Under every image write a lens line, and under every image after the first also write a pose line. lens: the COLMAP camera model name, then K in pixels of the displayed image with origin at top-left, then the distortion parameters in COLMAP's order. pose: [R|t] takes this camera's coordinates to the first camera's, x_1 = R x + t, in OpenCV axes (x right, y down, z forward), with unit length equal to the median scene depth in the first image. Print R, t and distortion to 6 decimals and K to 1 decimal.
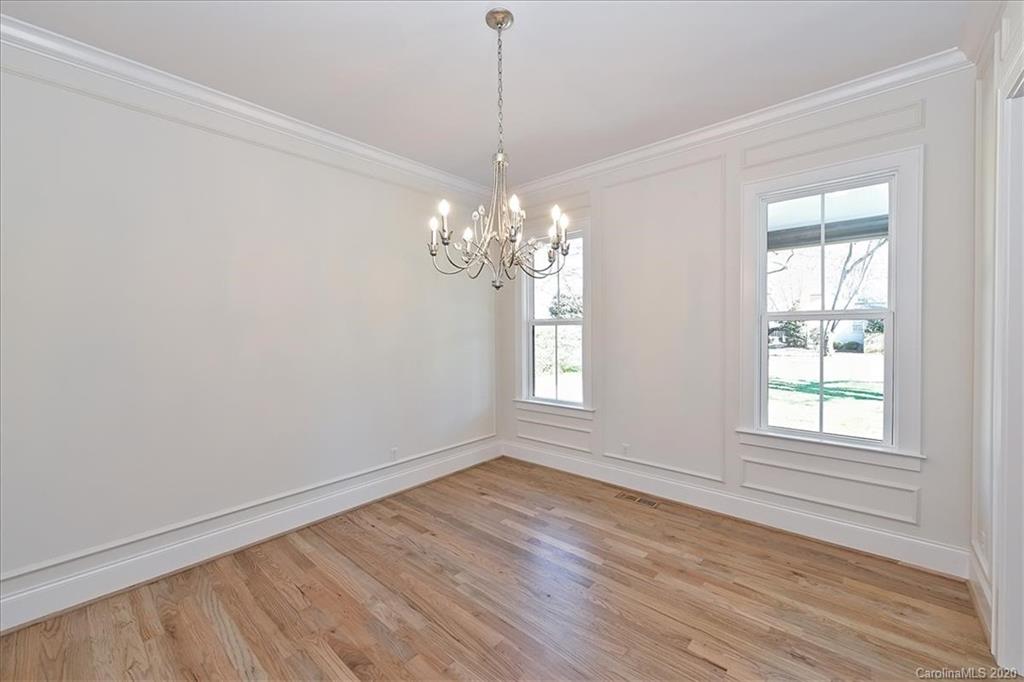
lens RADIAL K [[408.4, 0, 513.2], [0, 408.4, 336.2], [0, 0, 1]] dist [0.000990, -0.000271]
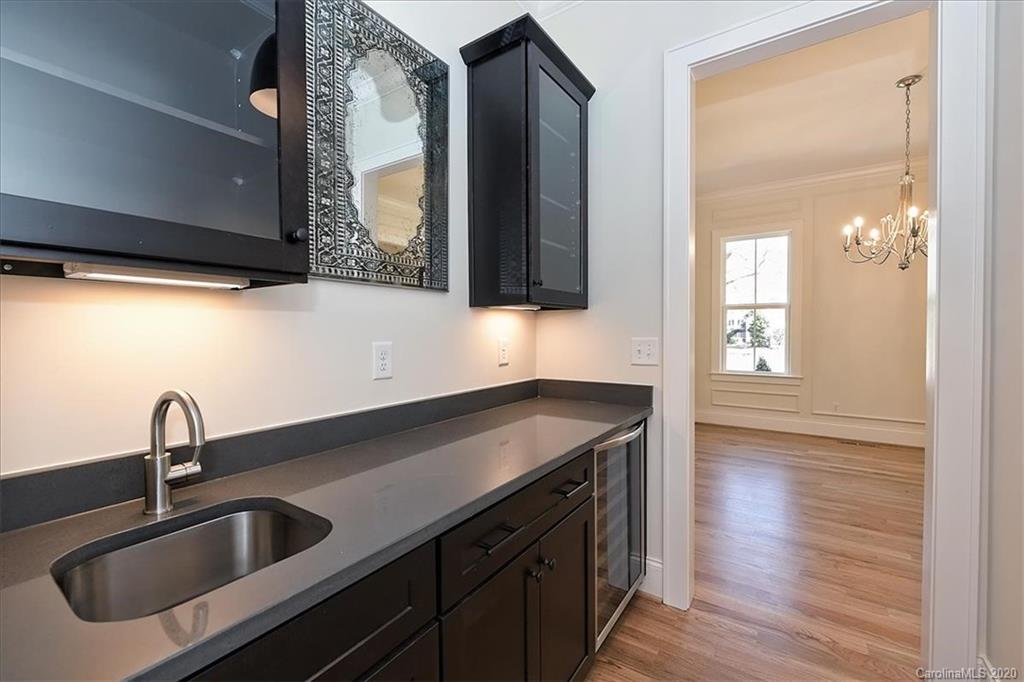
lens RADIAL K [[420.9, 0, 515.6], [0, 420.9, 337.8], [0, 0, 1]] dist [-0.000680, -0.000490]
pose [[0.992714, 0.004553, 0.120406, -0.918585], [-0.004473, 0.999990, -0.000930, 0.075552], [-0.120409, 0.000385, 0.992724, -0.174424]]
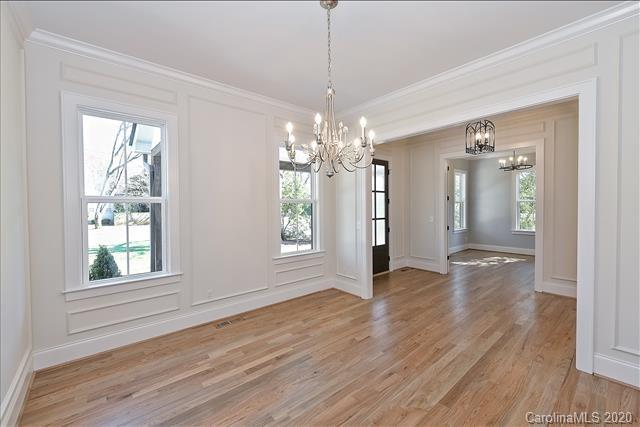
lens RADIAL K [[263.1, 0, 322.2], [0, 263.1, 211.5], [0, 0, 1]] dist [-0.000680, -0.000490]
pose [[0.138032, -0.010412, 0.990373, -0.592889], [0.024956, 0.999664, 0.007032, 0.000851], [-0.990113, 0.023745, 0.138246, 0.528151]]
